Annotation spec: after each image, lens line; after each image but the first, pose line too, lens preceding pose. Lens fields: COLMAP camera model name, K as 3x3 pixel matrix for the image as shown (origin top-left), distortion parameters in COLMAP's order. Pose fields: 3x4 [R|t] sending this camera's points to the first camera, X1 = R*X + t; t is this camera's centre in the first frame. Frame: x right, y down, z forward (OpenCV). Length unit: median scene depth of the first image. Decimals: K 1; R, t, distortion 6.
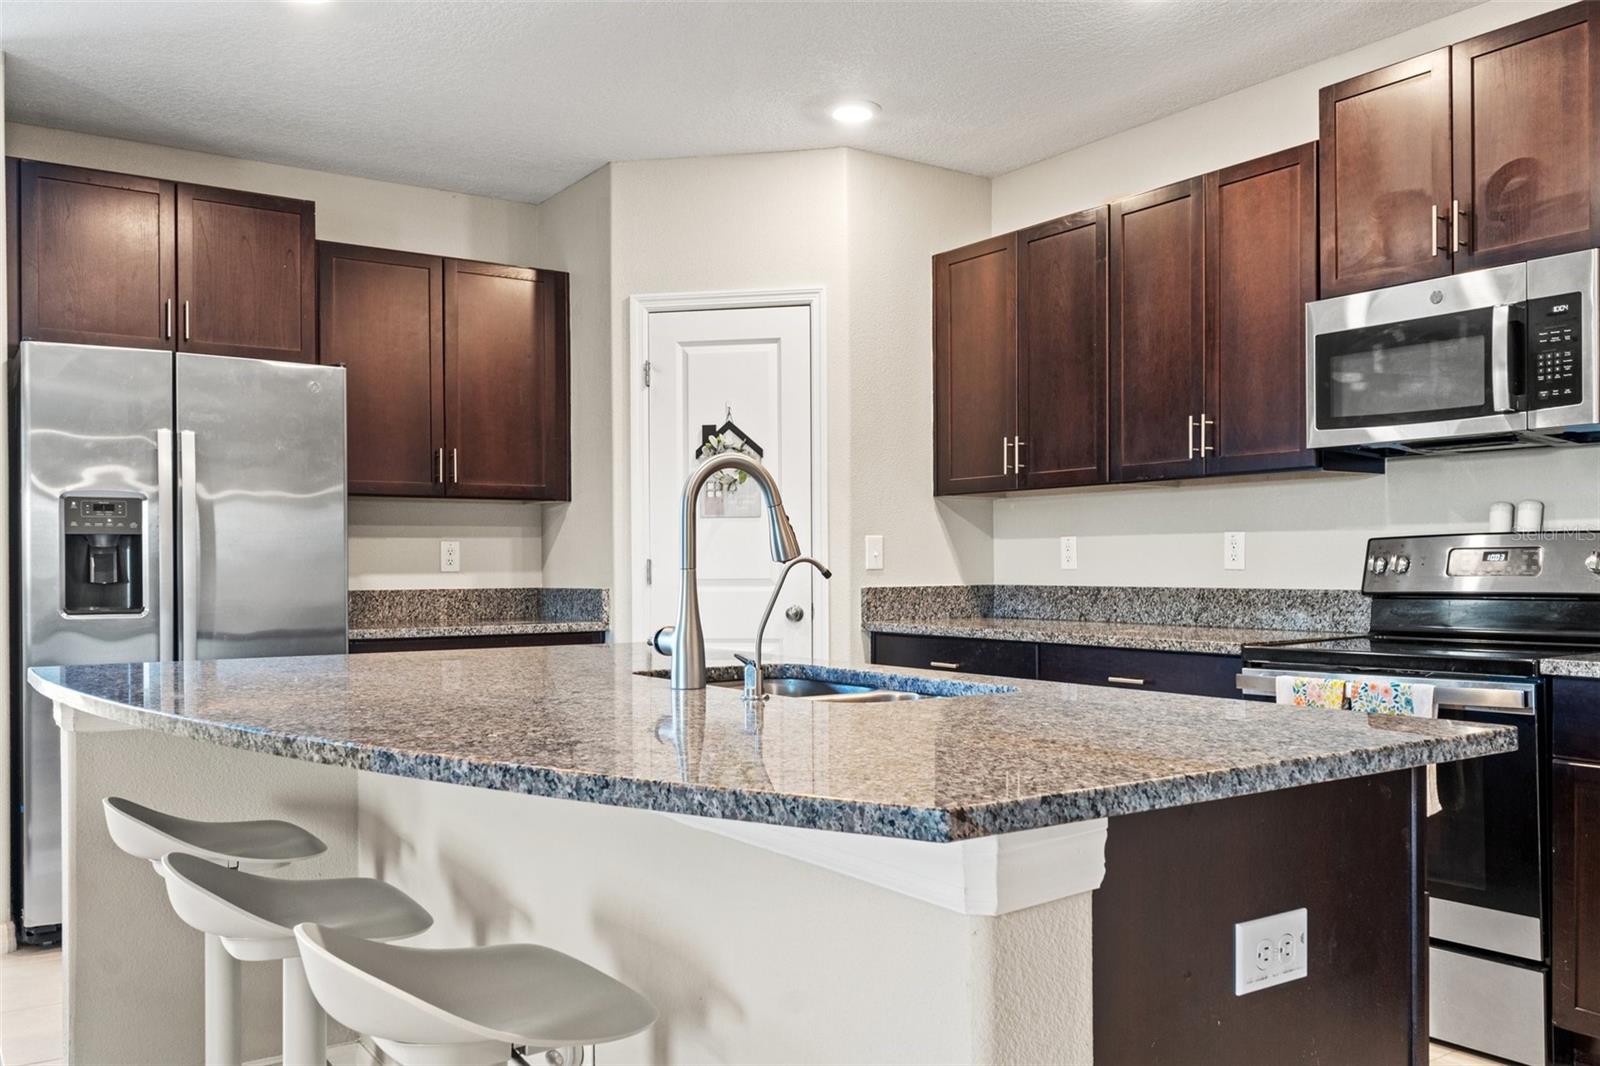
lens RADIAL K [[1337.1, 0, 790.6], [0, 1337.1, 569.1], [0, 0, 1]] dist [-0.001439, 0.008390]
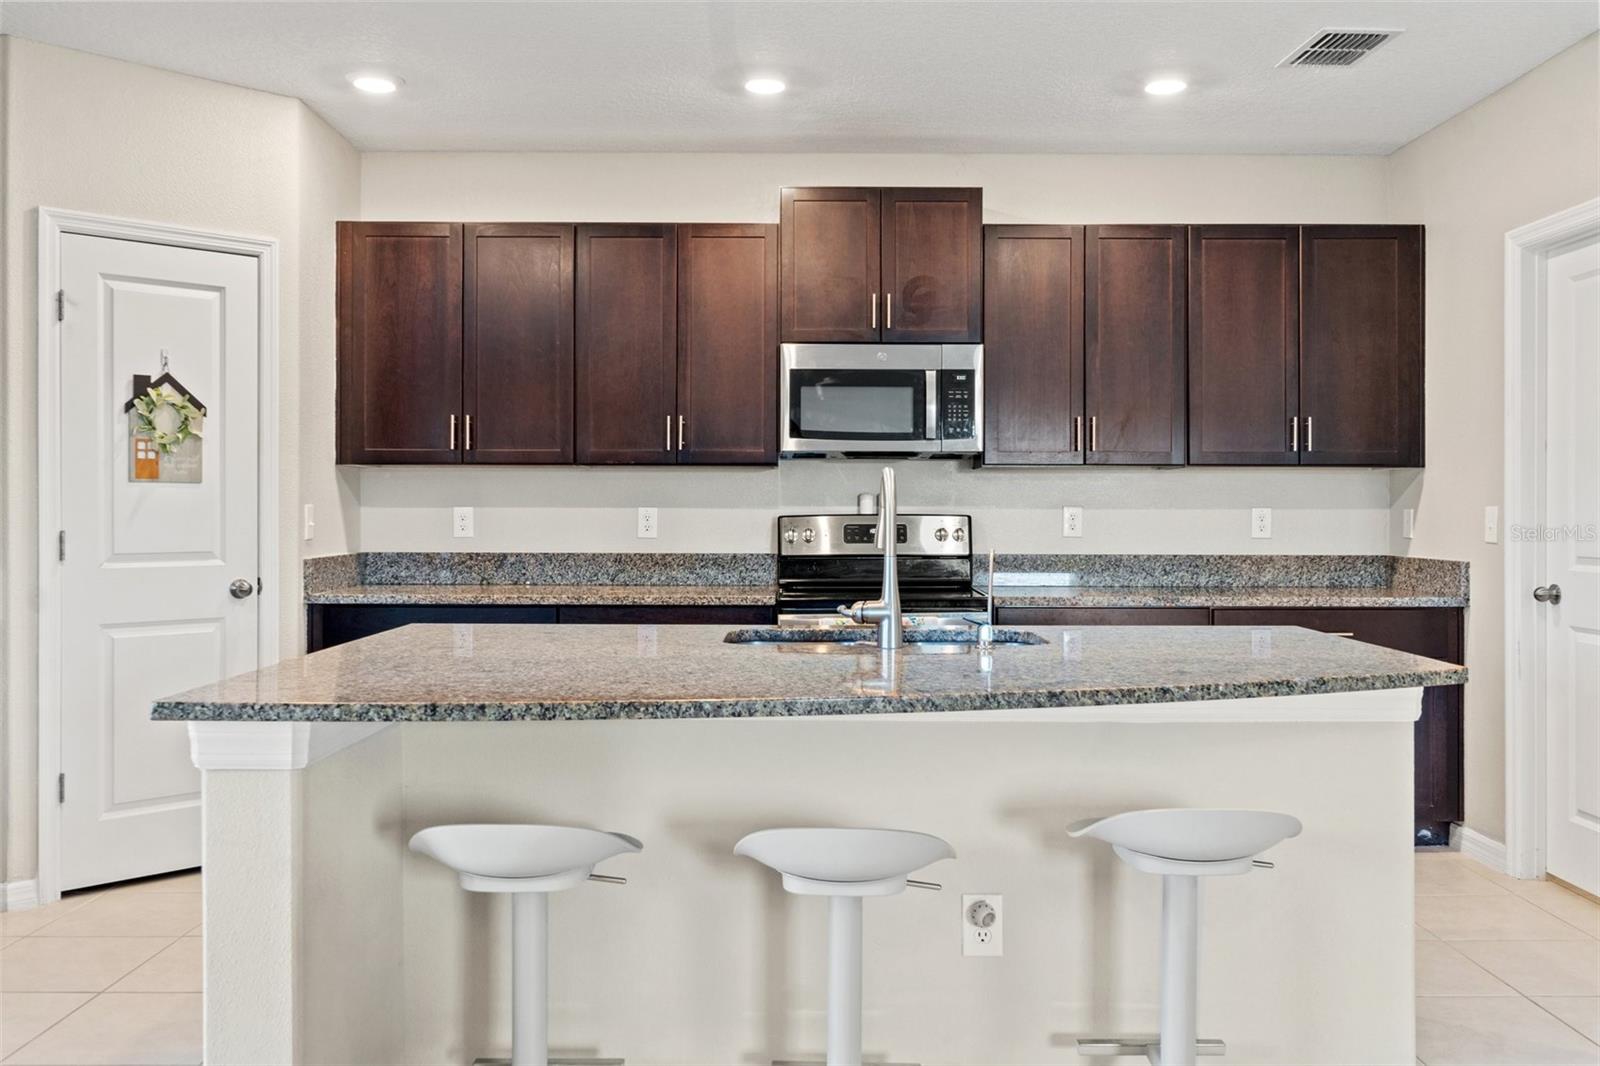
lens RADIAL K [[1393.2, 0, 813.9], [0, 1393.2, 512.4], [0, 0, 1]] dist [0.001641, 0.012988]
pose [[0.552703, 0.002942, 0.833373, -0.694633], [-0.002614, 0.999995, -0.001797, -0.022577], [-0.833374, -0.001186, 0.552708, 0.169142]]
